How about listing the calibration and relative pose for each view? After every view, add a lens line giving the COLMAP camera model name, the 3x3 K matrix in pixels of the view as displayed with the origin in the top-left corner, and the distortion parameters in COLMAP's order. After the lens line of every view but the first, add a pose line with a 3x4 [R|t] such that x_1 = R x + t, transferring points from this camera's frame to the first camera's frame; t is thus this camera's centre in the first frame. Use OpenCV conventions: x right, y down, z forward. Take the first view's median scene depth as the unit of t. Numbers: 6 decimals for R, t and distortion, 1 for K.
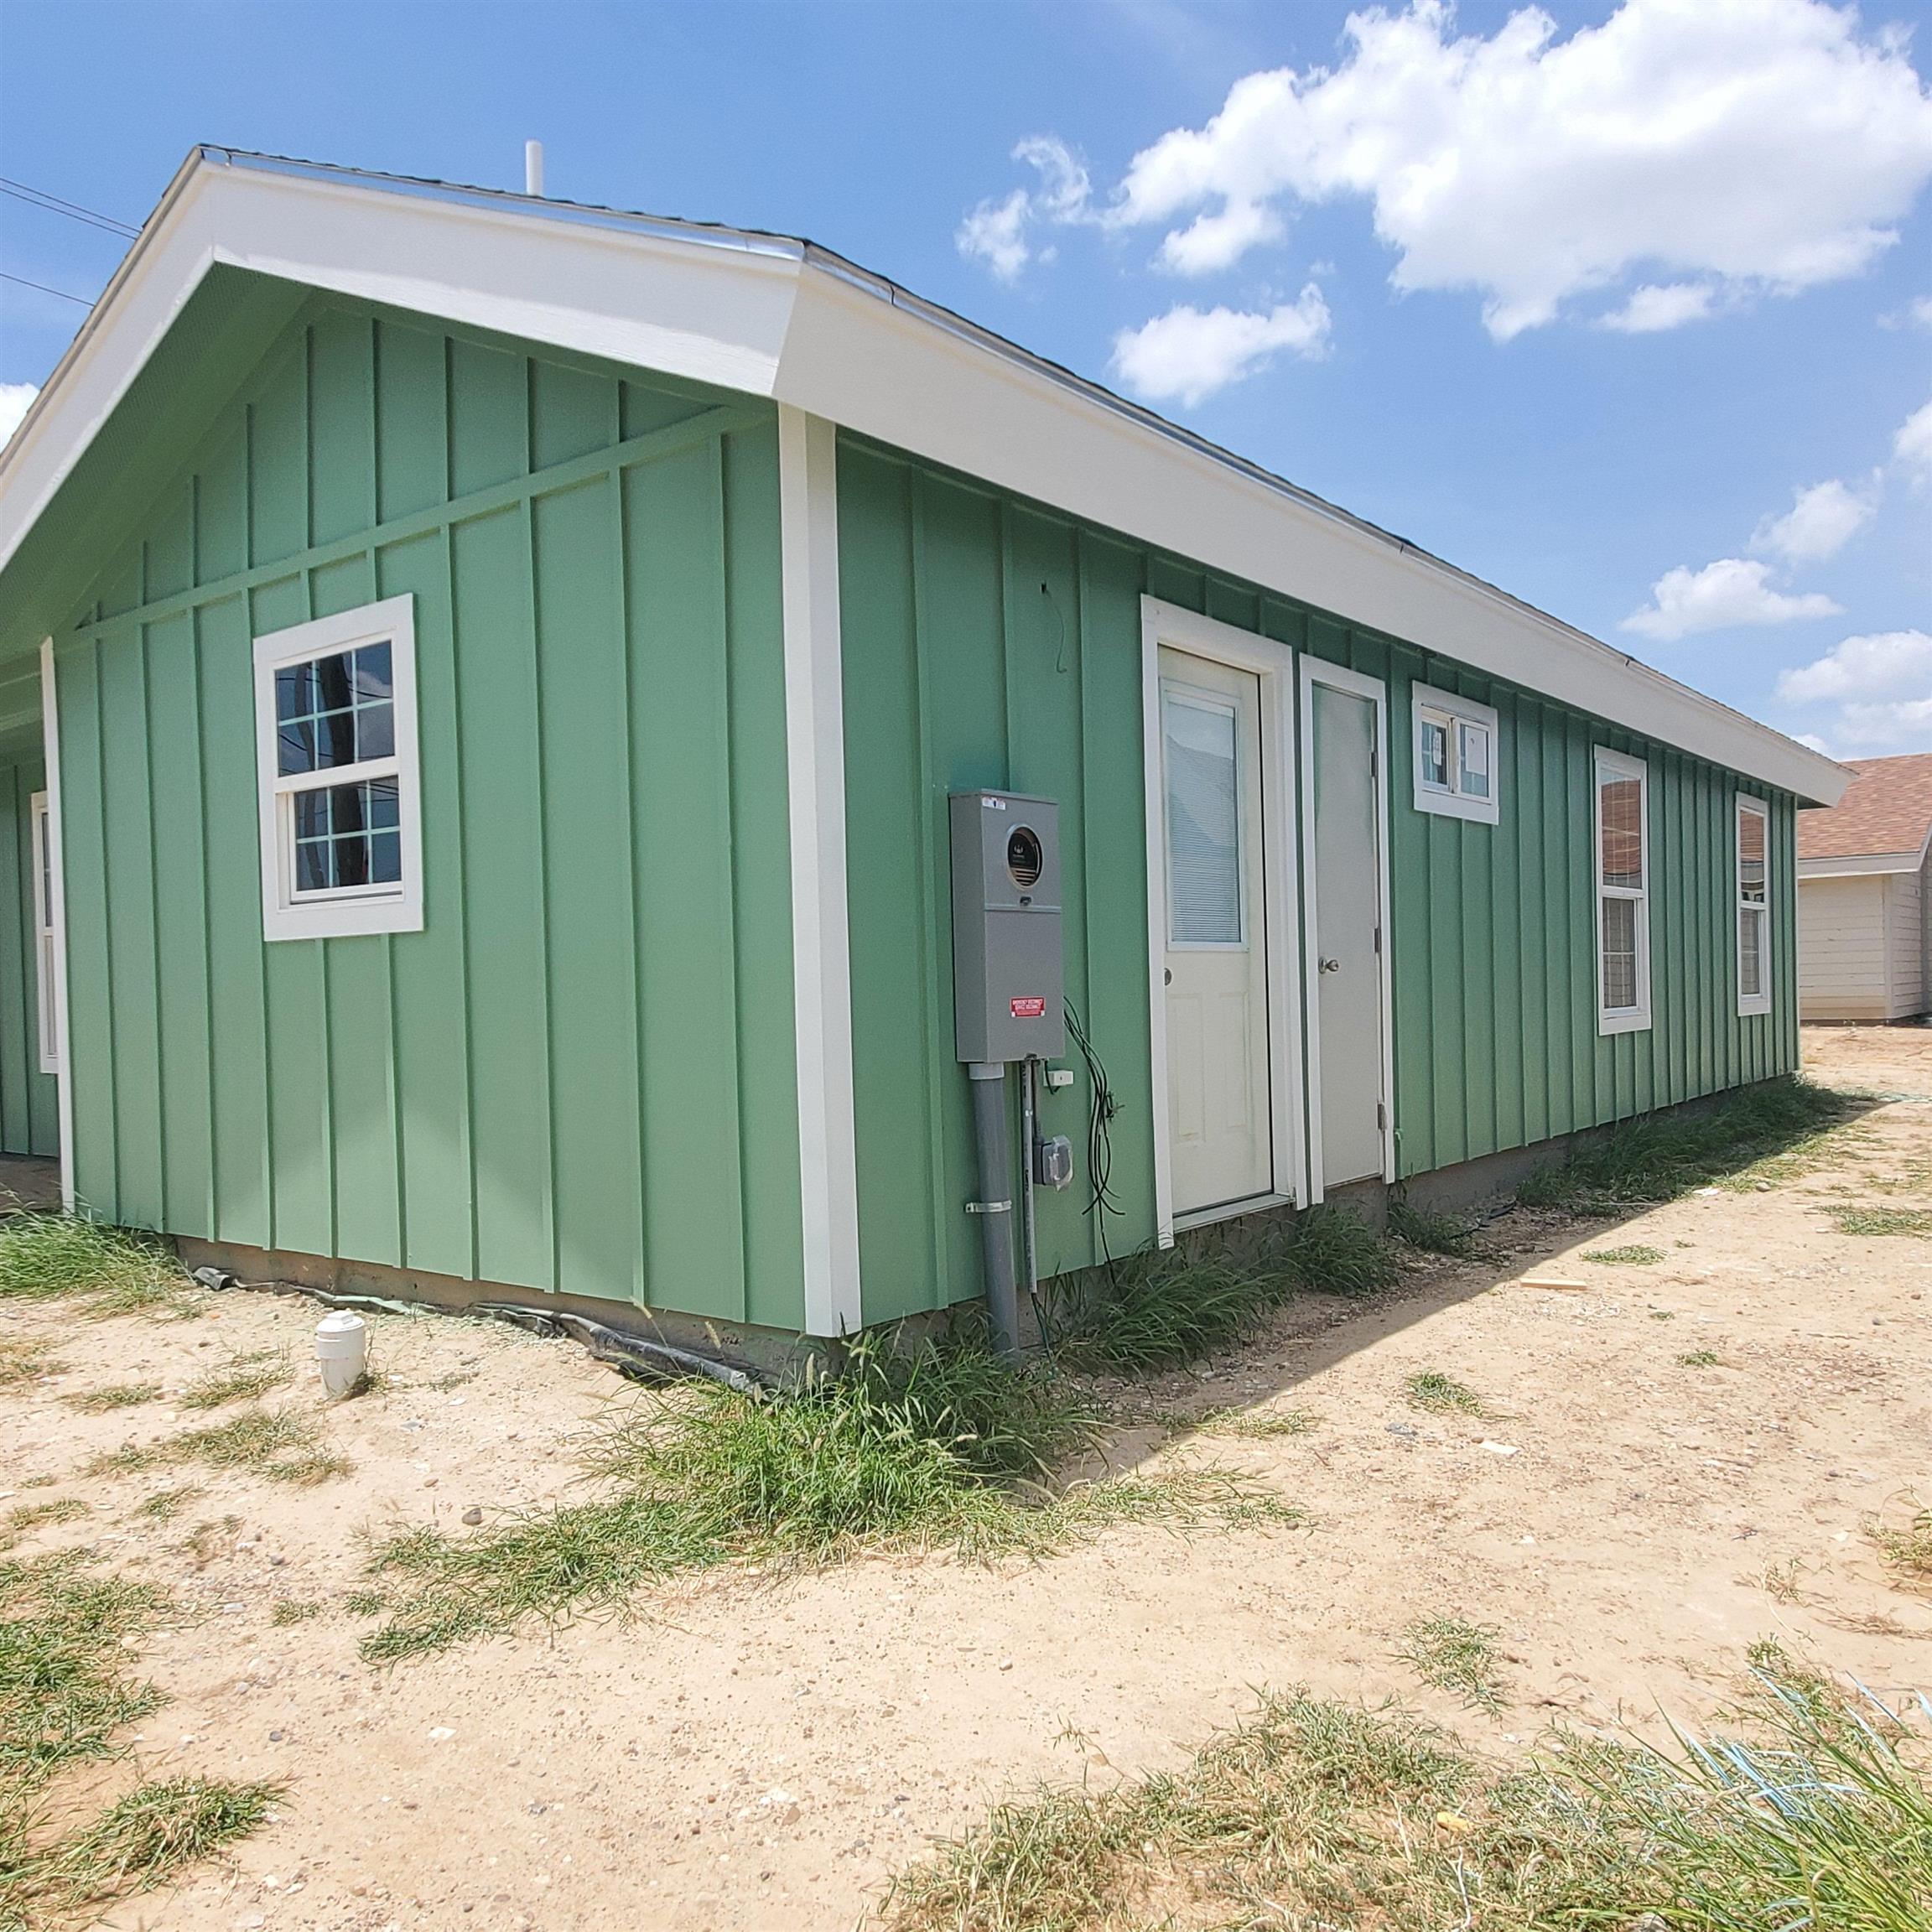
lens RADIAL K [[1586.4, 0, 969.0], [0, 1586.4, 969.1], [0, 0, 1]] dist [-0.001674, -0.002960]
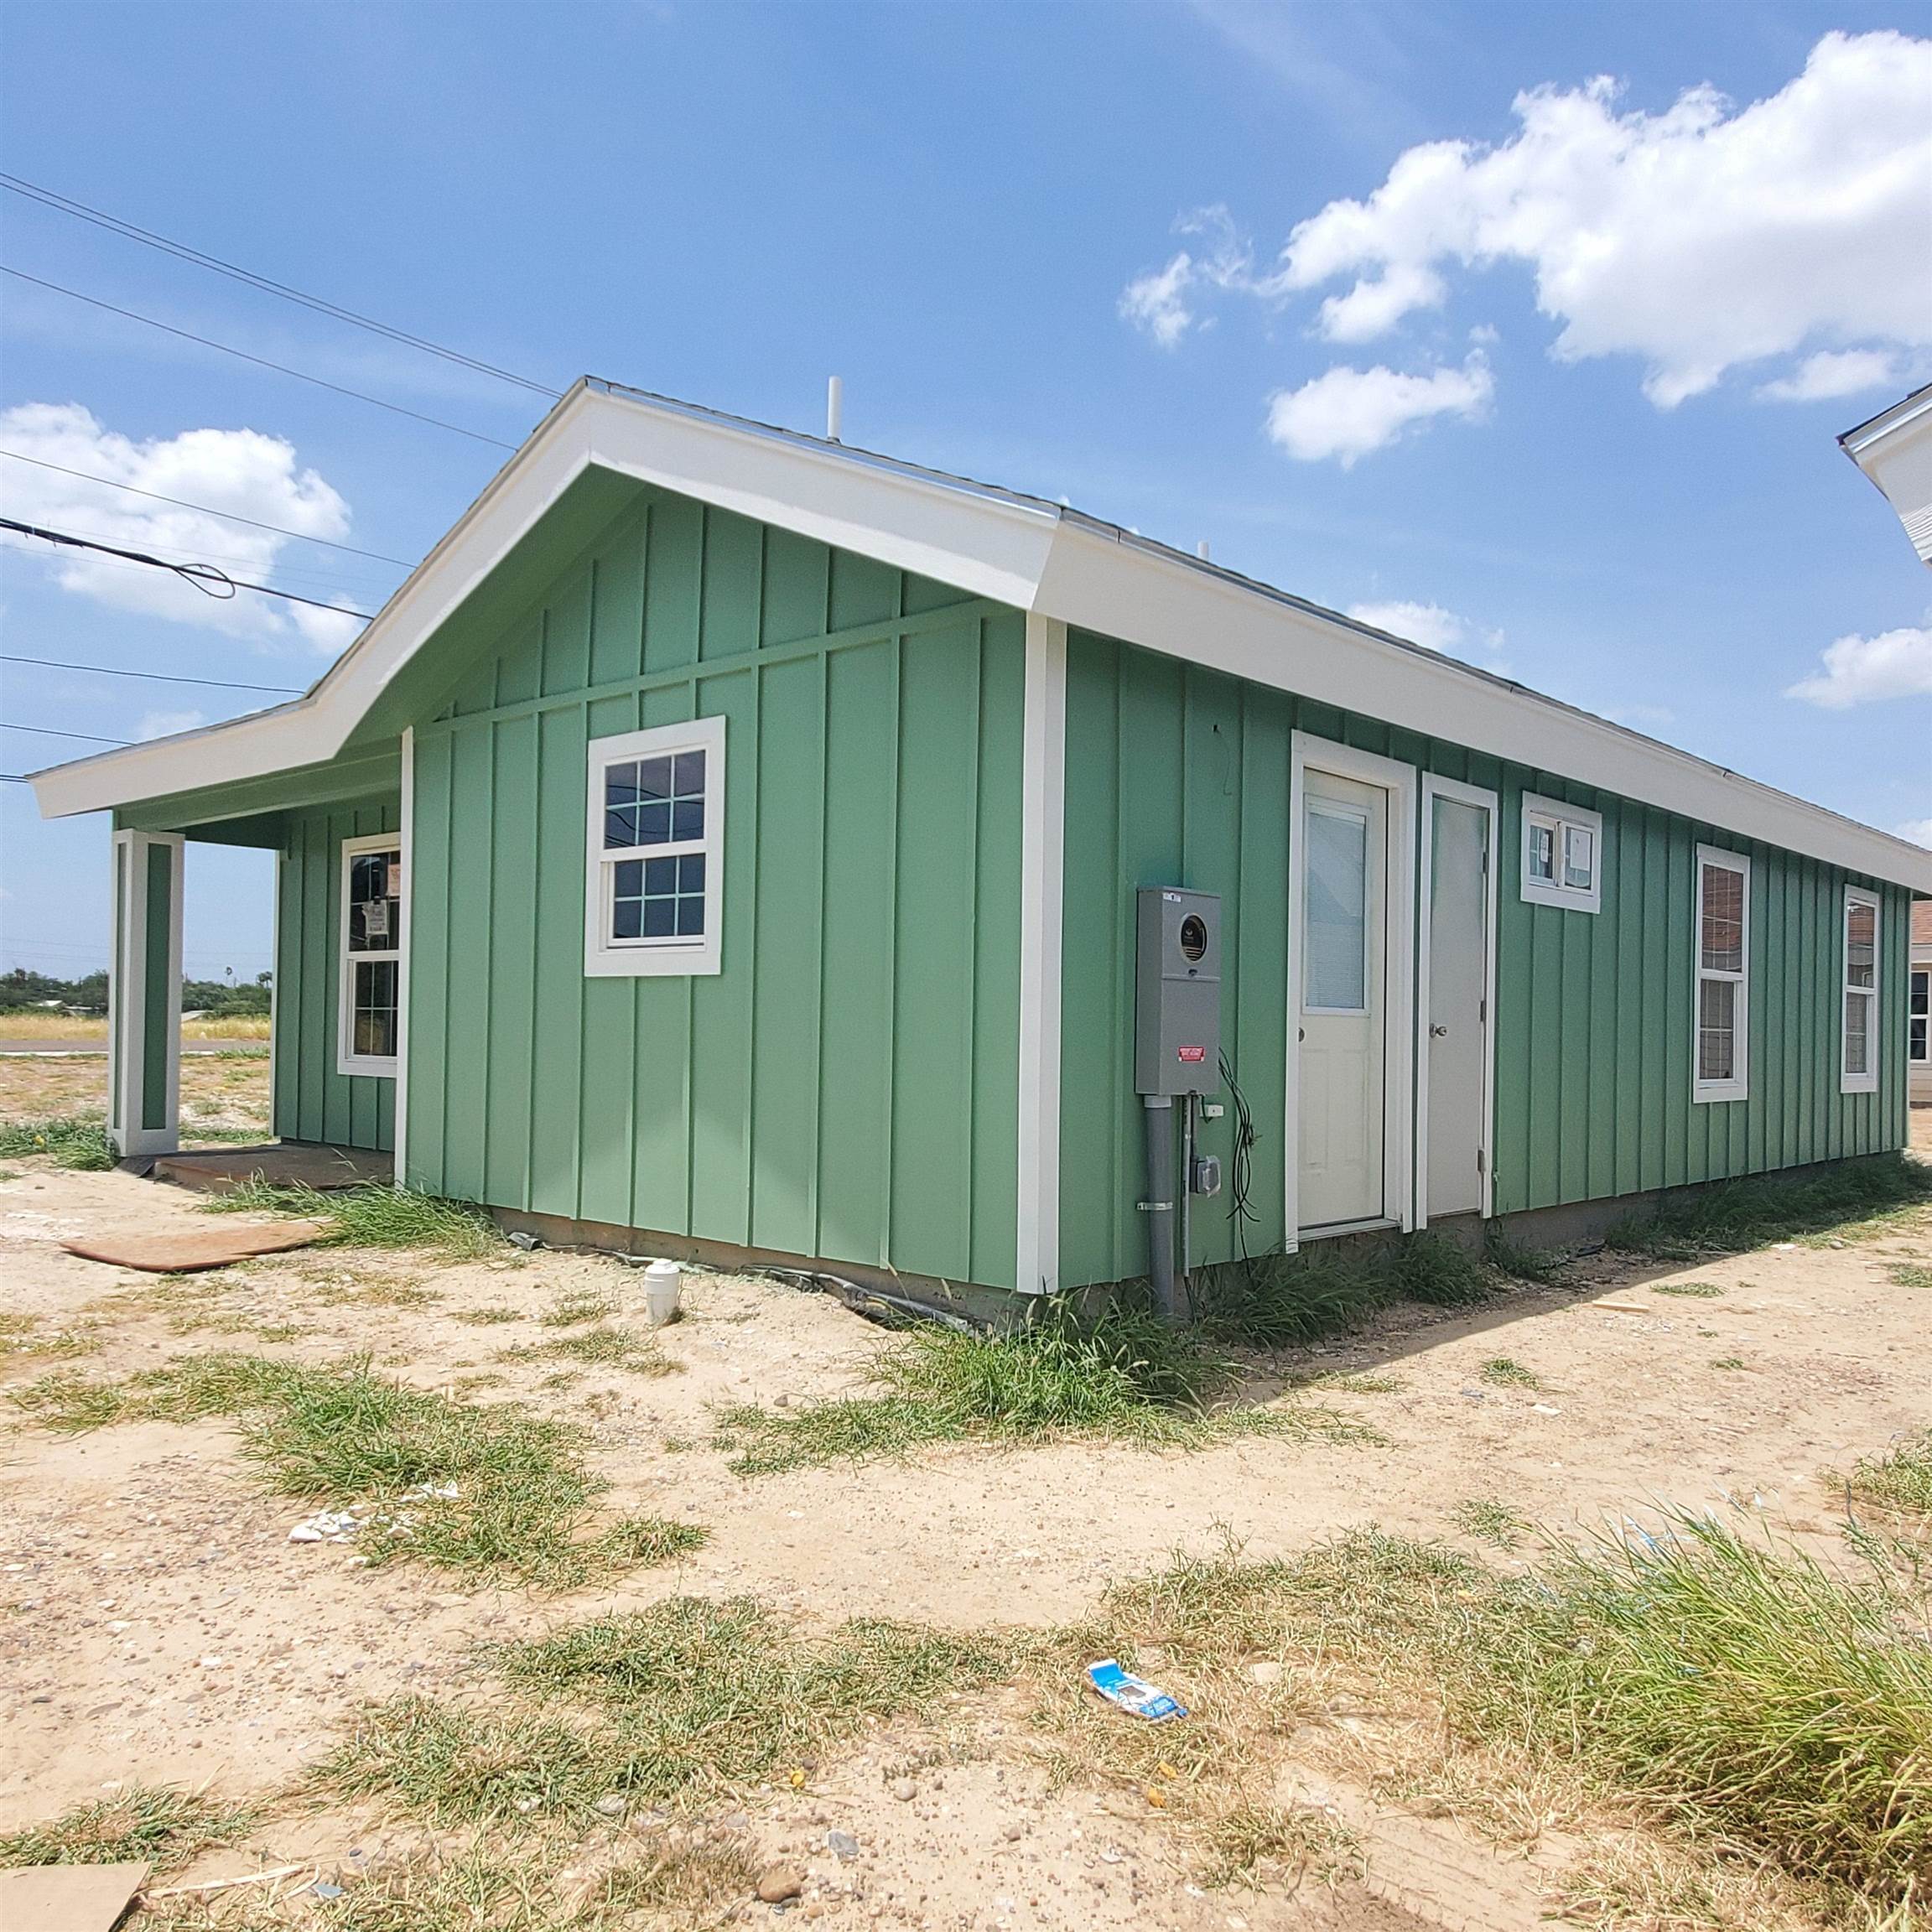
lens RADIAL K [[1586.4, 0, 964.3], [0, 1586.4, 980.8], [0, 0, 1]] dist [-0.001674, -0.002960]
pose [[0.995498, 0.039799, -0.086021, -0.034022], [-0.041575, 0.998956, -0.018952, -0.002893], [0.085177, 0.022443, 0.996113, -0.274285]]
